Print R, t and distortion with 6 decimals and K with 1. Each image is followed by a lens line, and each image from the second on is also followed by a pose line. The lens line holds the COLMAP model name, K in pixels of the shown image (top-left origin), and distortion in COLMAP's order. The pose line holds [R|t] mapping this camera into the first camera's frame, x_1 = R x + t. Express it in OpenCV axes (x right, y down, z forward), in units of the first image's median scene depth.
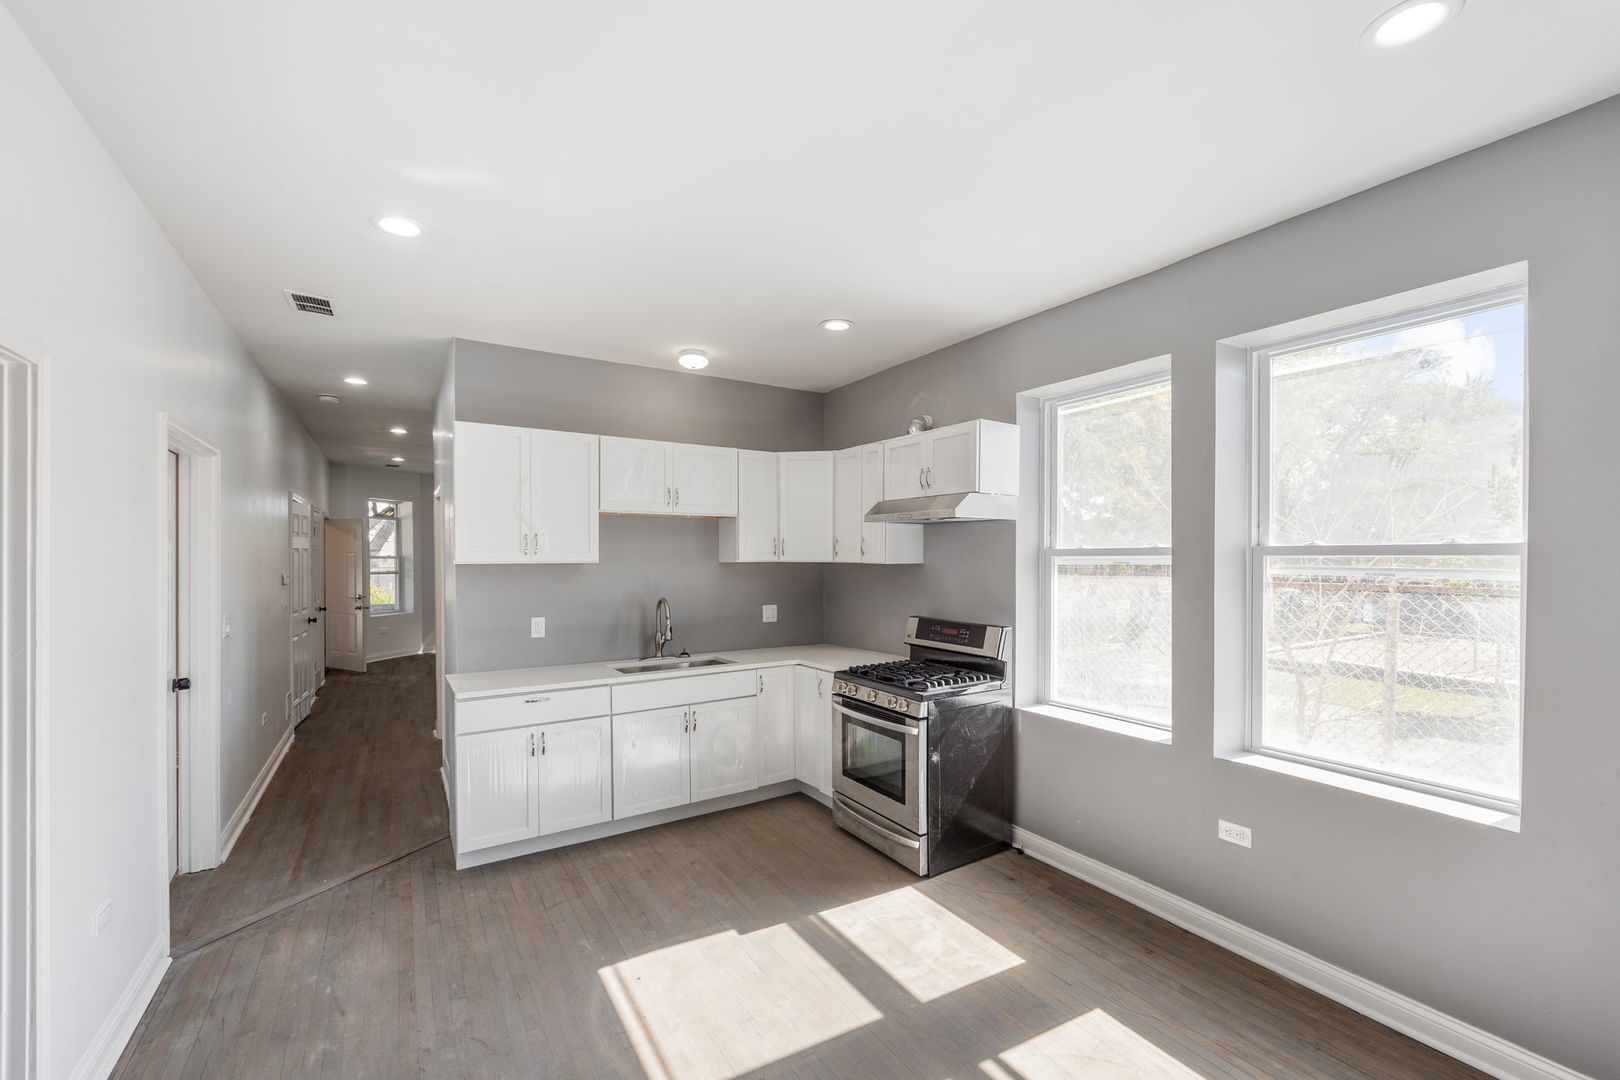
lens RADIAL K [[636.9, 0, 811.6], [0, 636.9, 546.8], [0, 0, 1]] dist [0.000786, 0.000323]
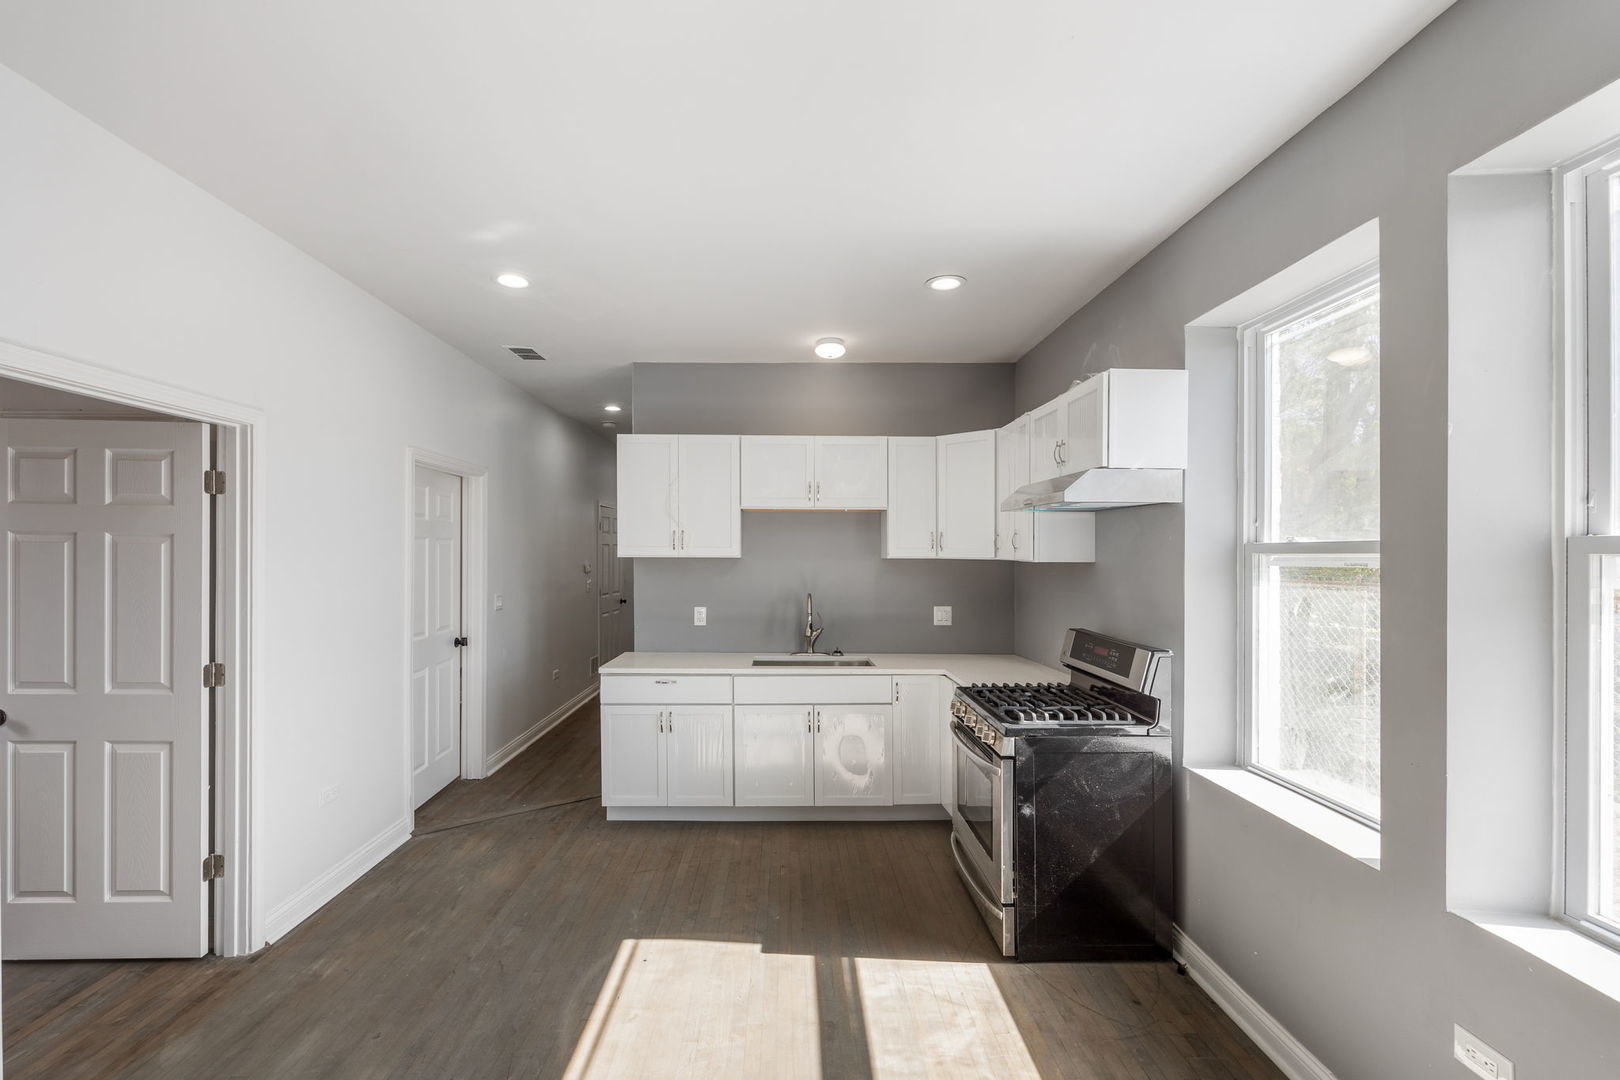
lens RADIAL K [[648.1, 0, 810.0], [0, 648.1, 540.0], [0, 0, 1]] dist [0.000642, 0.000293]
pose [[0.854606, -0.004745, -0.519255, 0.351893], [0.002386, 0.999984, -0.005211, 0.002559], [0.519272, 0.003214, 0.854603, 0.167299]]
